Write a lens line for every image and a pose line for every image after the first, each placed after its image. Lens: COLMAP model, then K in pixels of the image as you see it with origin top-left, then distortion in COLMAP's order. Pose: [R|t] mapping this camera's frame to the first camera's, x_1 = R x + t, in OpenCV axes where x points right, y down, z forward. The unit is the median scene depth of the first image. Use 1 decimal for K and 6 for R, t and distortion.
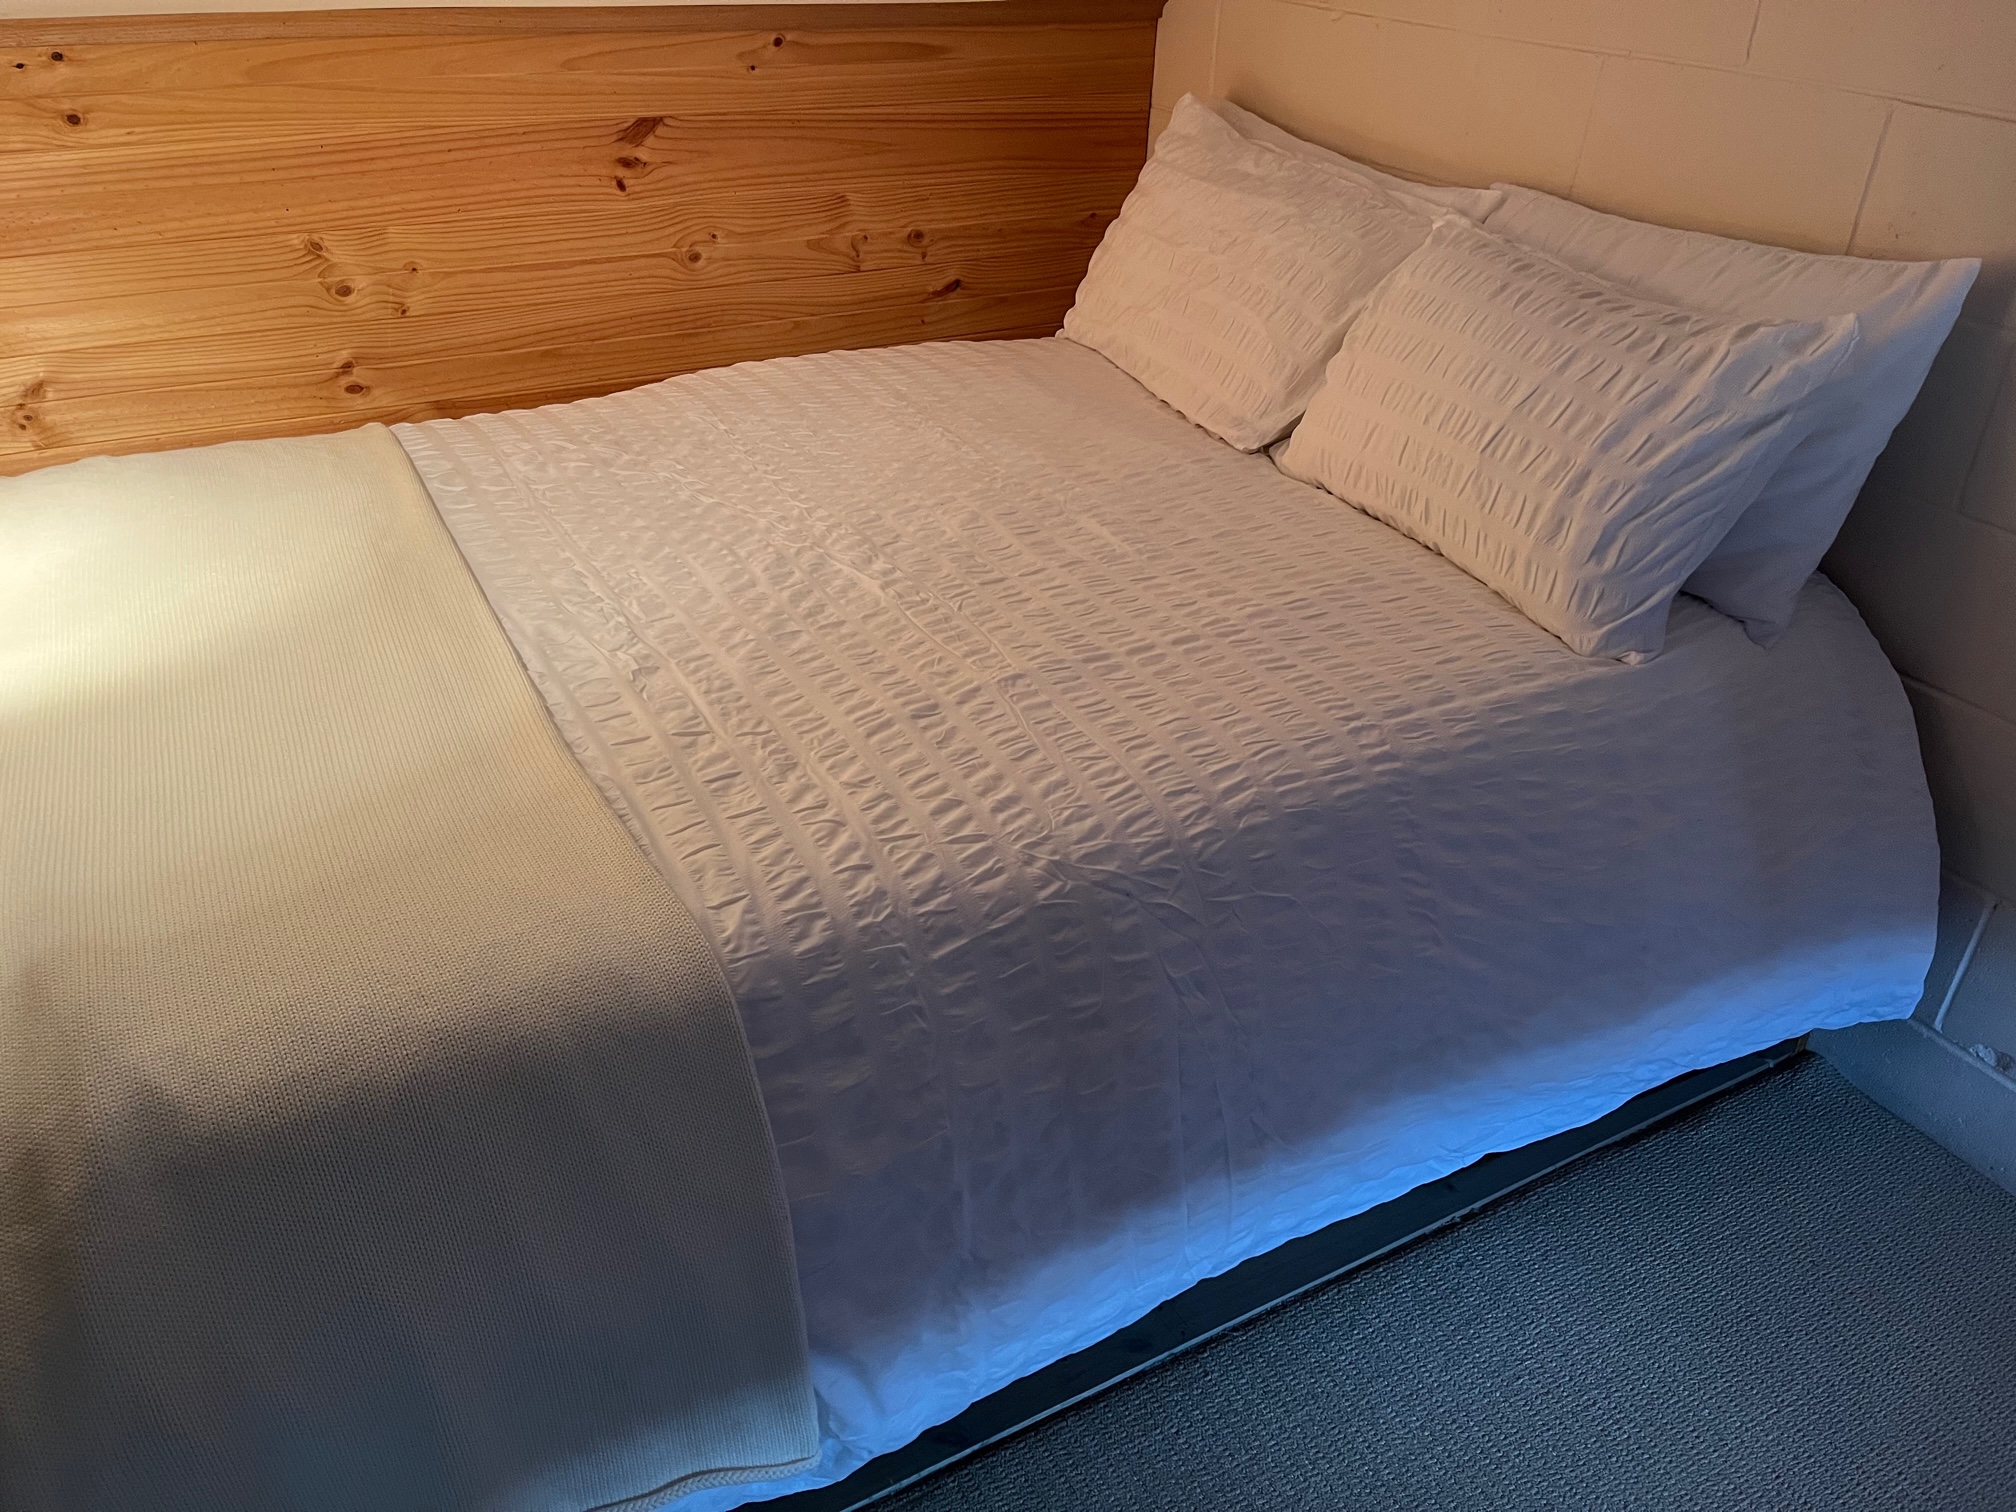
lens RADIAL K [[1561.0, 0, 1014.6], [0, 1561.0, 758.4], [0, 0, 1]] dist [0.064594, -0.090664]
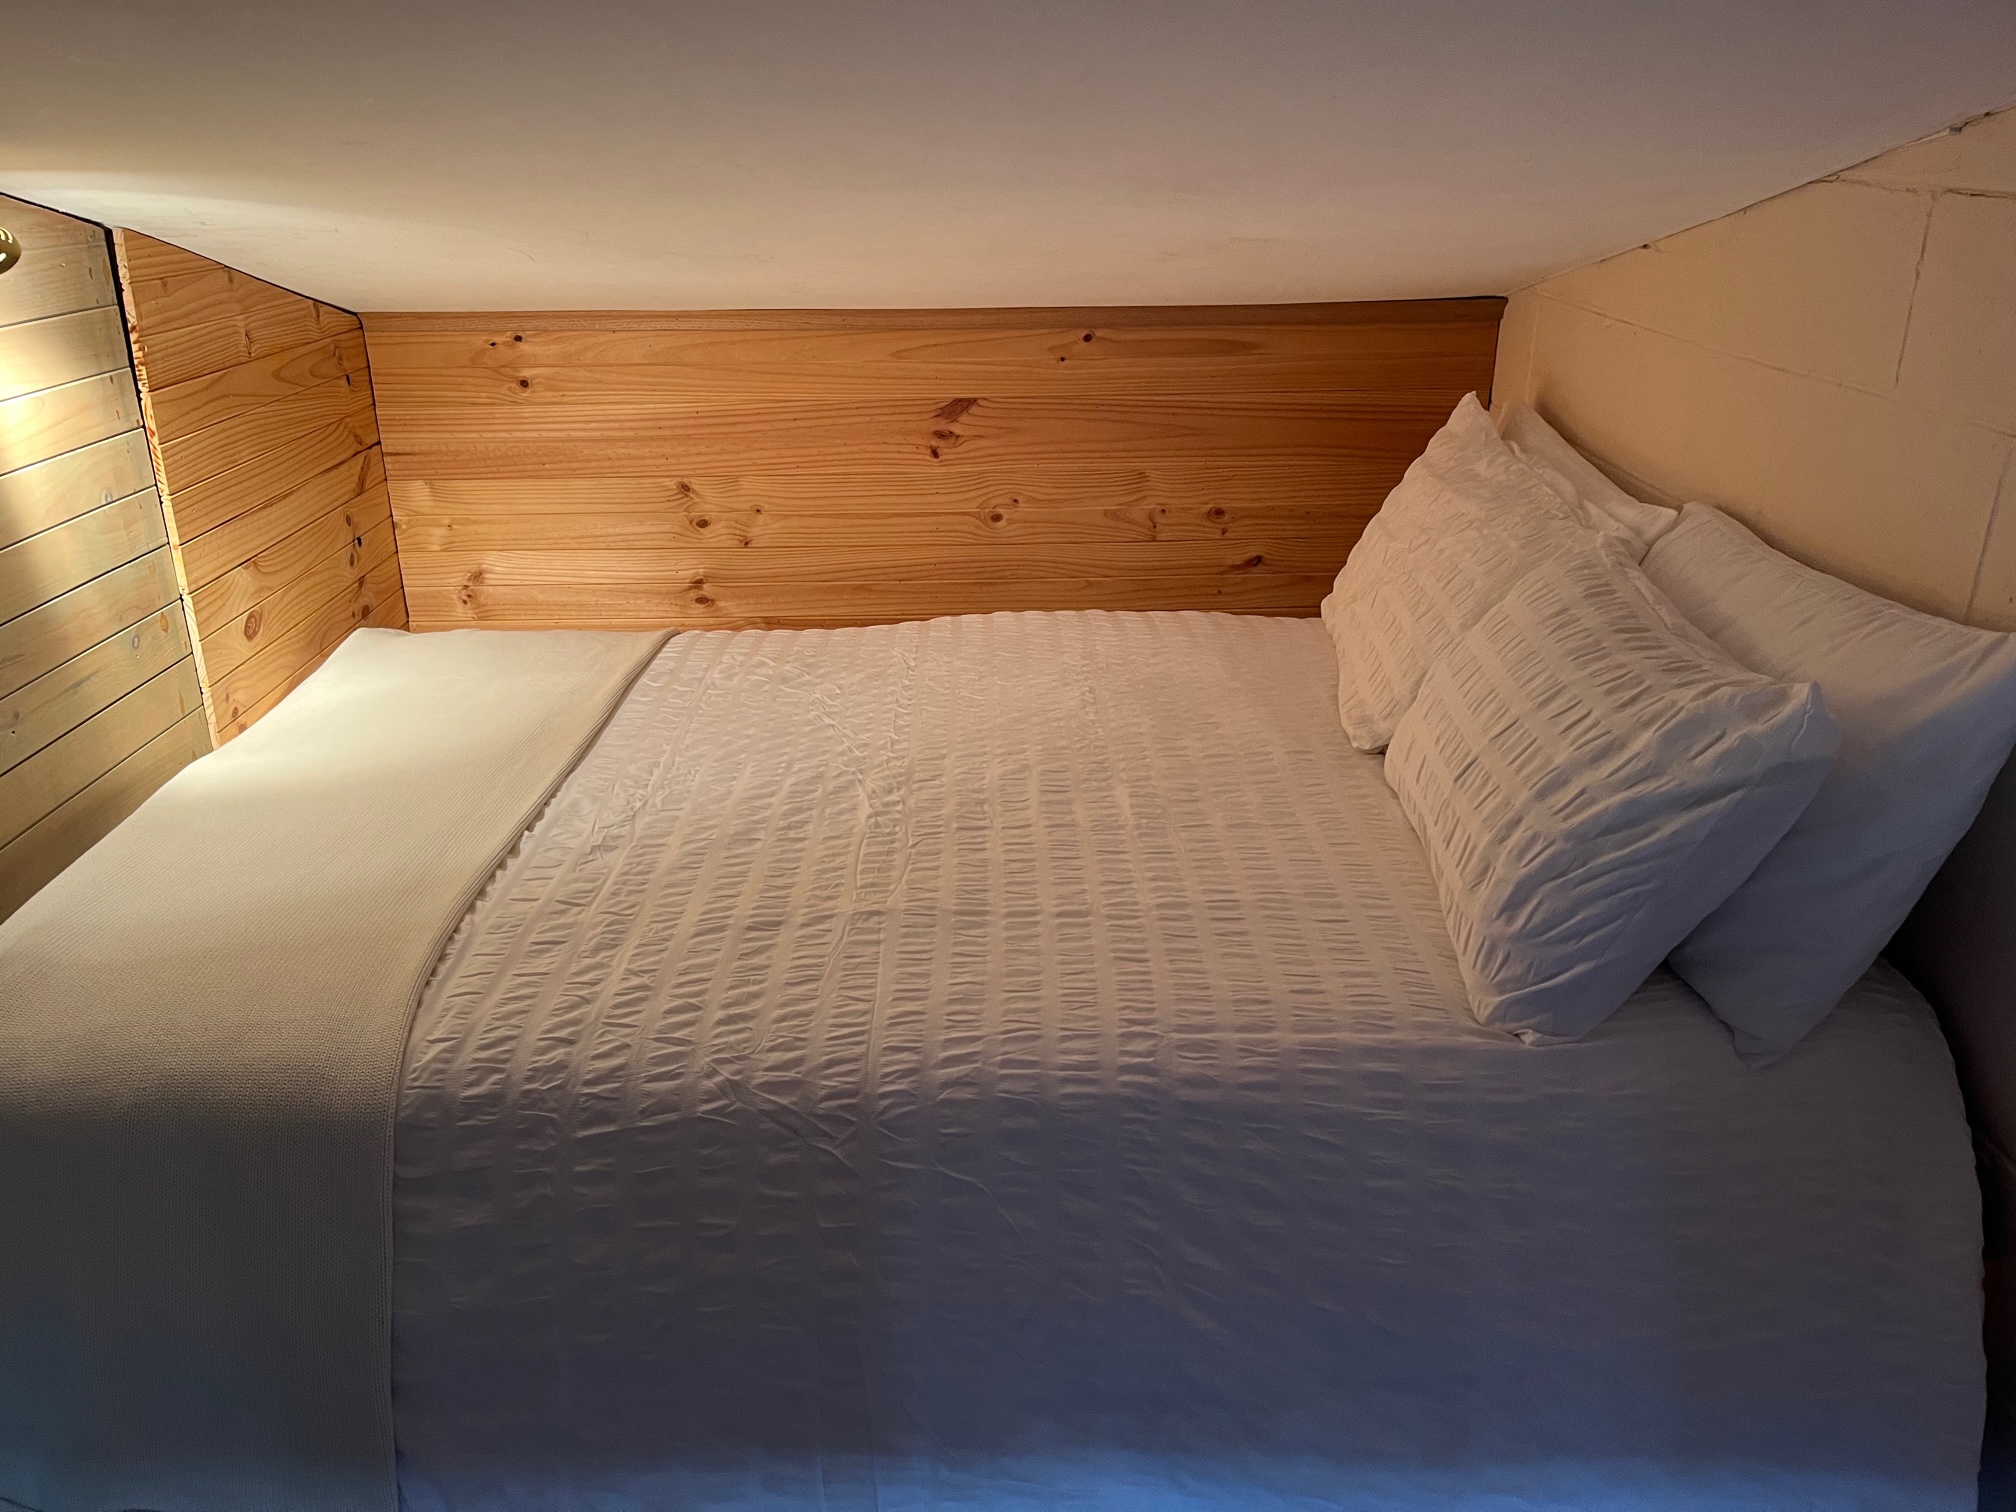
lens RADIAL K [[1561.0, 0, 1021.1], [0, 1561.0, 759.7], [0, 0, 1]] dist [0.064594, -0.090664]
pose [[0.868569, 0.145912, -0.473601, 0.501559], [-0.215798, 0.971667, -0.096405, -0.063994], [0.446116, 0.185936, 0.875447, 0.085832]]
